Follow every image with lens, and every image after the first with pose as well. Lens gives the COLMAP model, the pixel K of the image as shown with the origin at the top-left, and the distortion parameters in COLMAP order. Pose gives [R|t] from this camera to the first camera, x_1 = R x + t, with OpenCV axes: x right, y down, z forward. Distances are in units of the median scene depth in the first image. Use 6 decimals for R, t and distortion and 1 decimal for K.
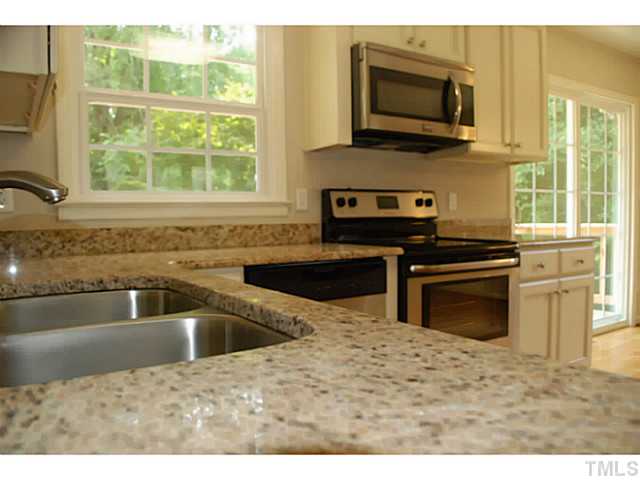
lens RADIAL K [[512.2, 0, 321.6], [0, 512.2, 242.9], [0, 0, 1]] dist [-0.059557, 0.001490]
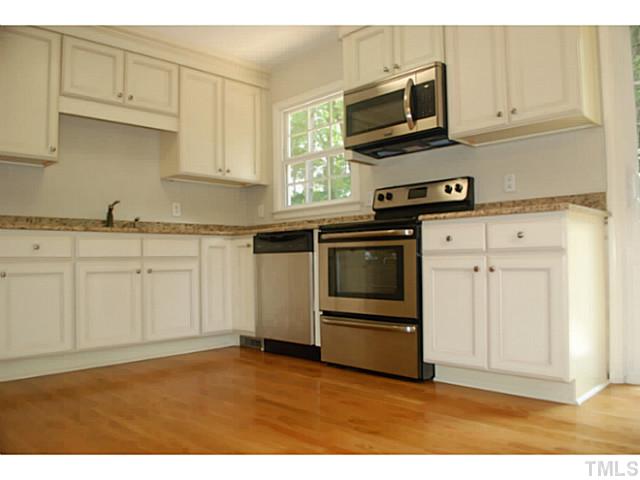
lens RADIAL K [[512.2, 0, 321.6], [0, 512.2, 242.9], [0, 0, 1]] dist [-0.059557, 0.001490]
pose [[0.215898, -0.024004, -0.976121, 1.355352], [-0.042590, 0.998515, -0.033975, 0.098265], [0.975487, 0.048908, 0.214555, 0.545505]]
